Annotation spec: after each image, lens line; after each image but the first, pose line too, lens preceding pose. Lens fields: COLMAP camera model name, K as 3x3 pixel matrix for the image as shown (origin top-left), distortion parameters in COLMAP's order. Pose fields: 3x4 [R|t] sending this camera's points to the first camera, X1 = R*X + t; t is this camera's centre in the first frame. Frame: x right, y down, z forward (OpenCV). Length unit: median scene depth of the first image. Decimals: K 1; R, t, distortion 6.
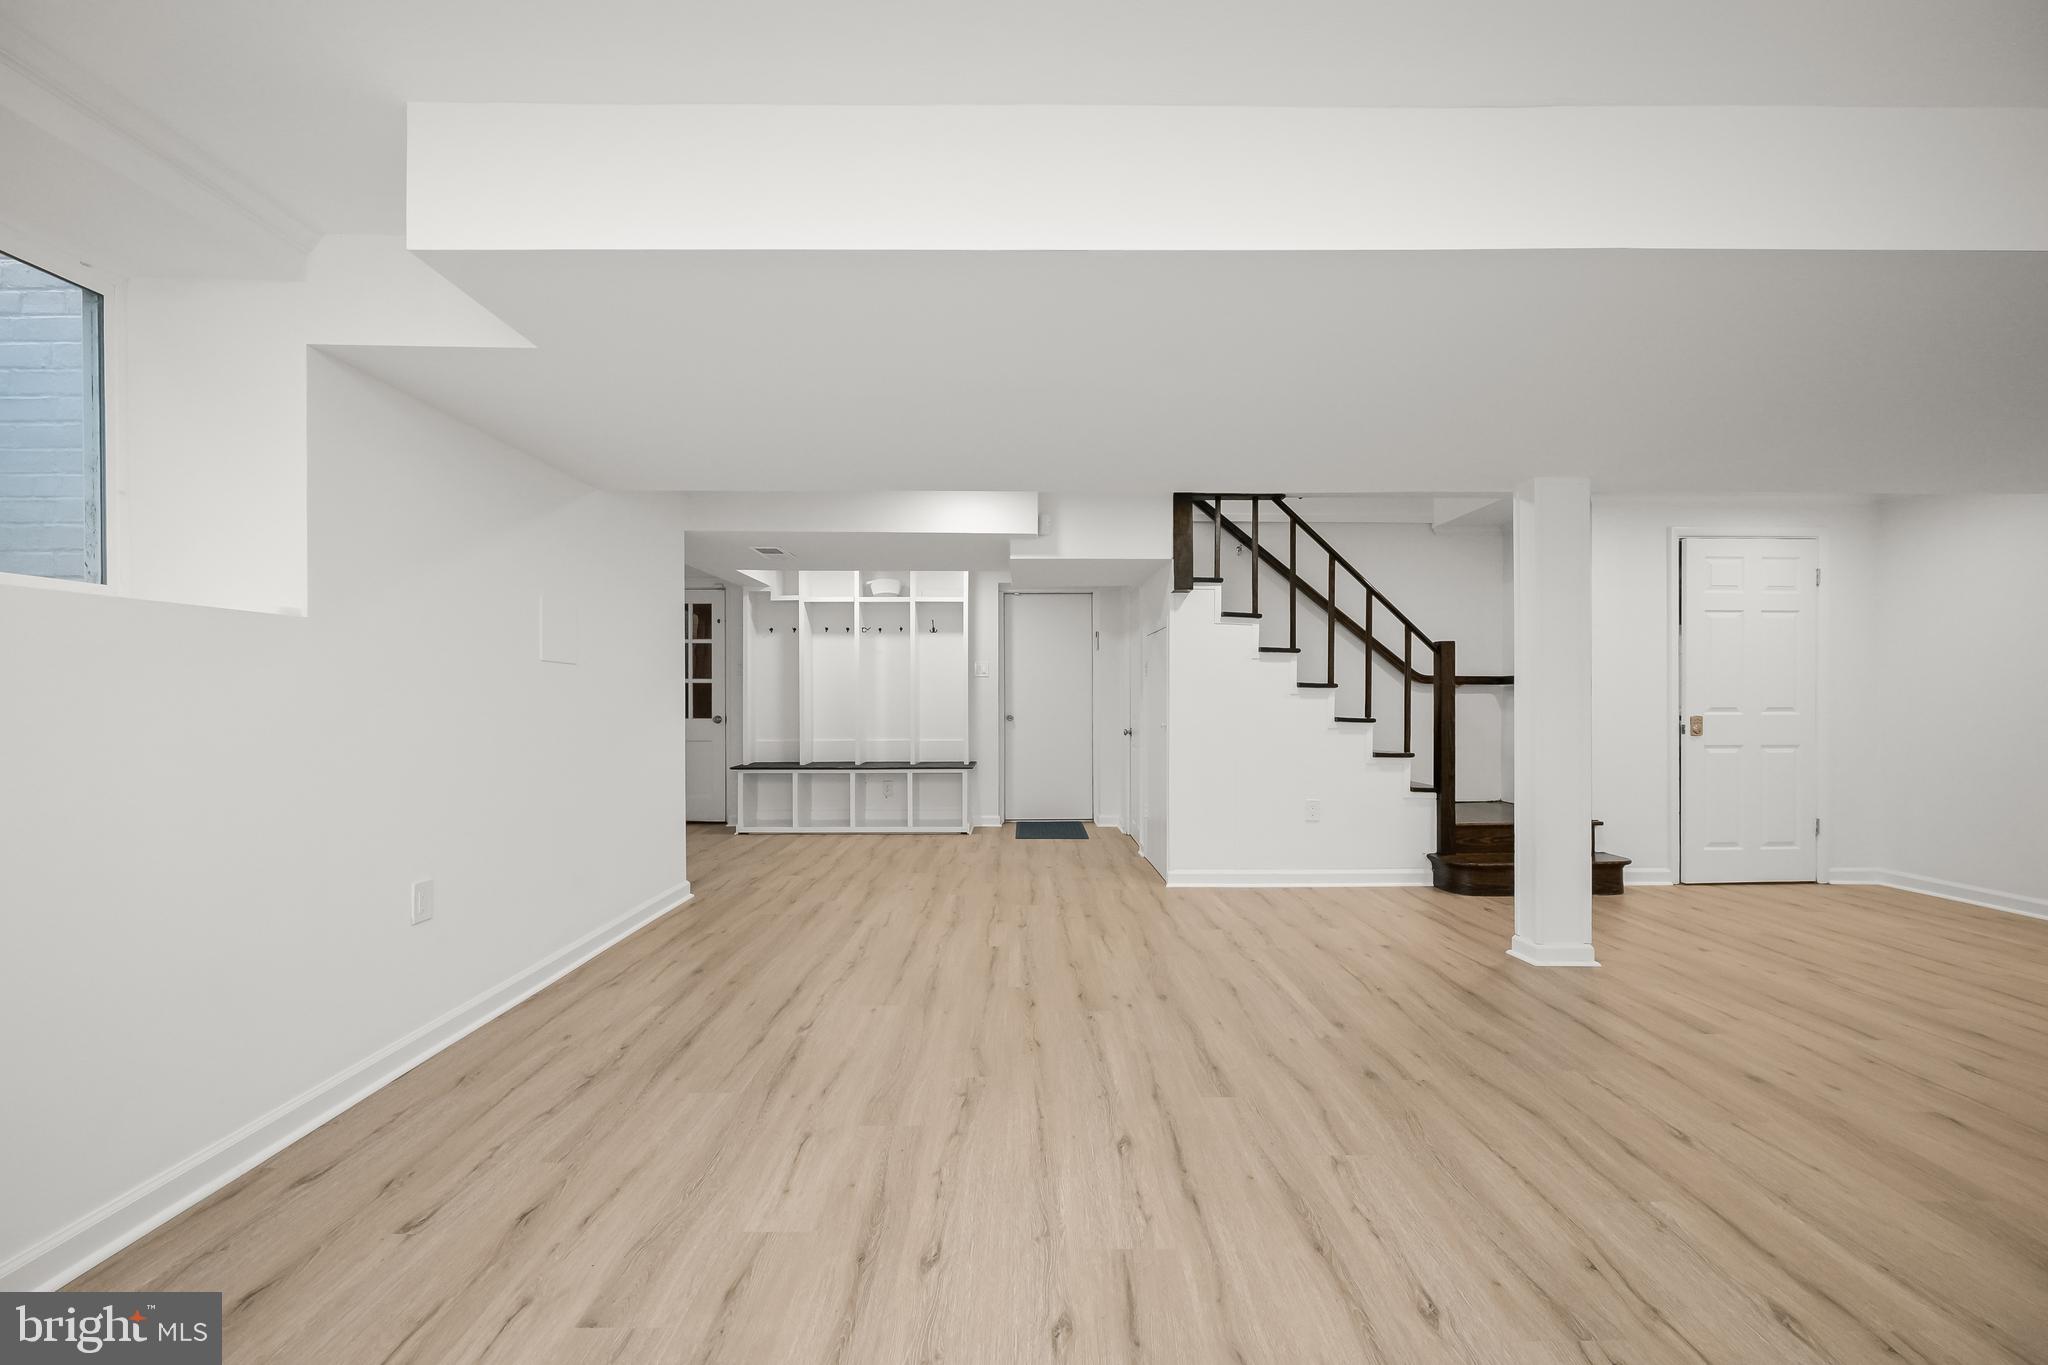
lens RADIAL K [[816.6, 0, 1024.6], [0, 816.6, 695.6], [0, 0, 1]] dist [-0.000850, 0.000116]
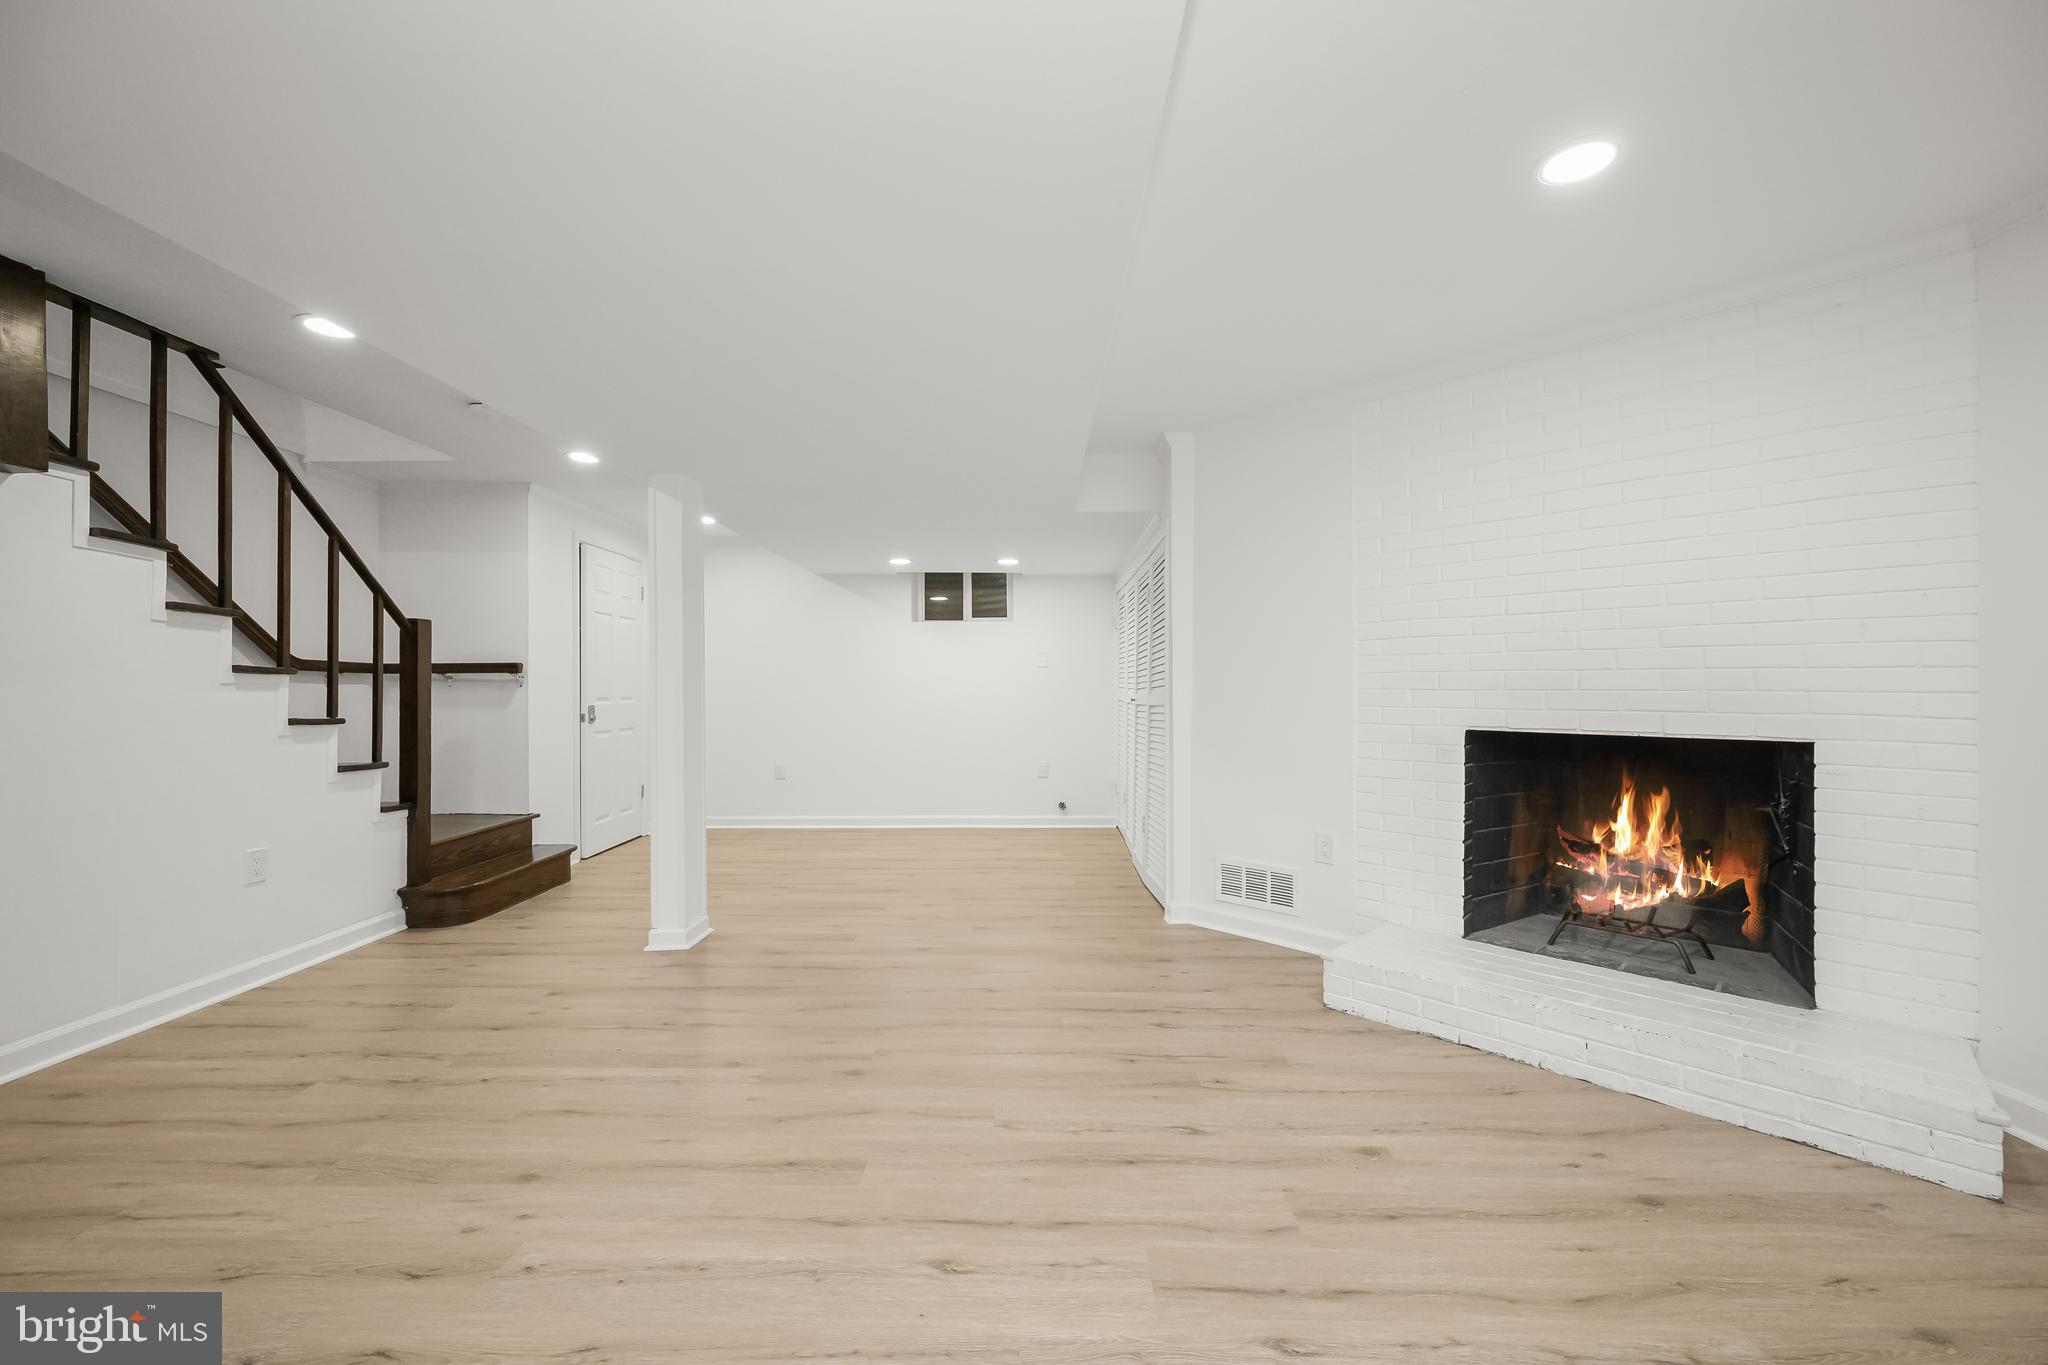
lens RADIAL K [[816.6, 0, 1022.2], [0, 816.6, 682.5], [0, 0, 1]] dist [-0.000850, 0.000116]
pose [[0.014558, 0.006903, 0.999870, -0.378329], [-0.000510, 0.999976, -0.006896, 0.001556], [-0.999894, -0.000409, 0.014561, 0.532592]]
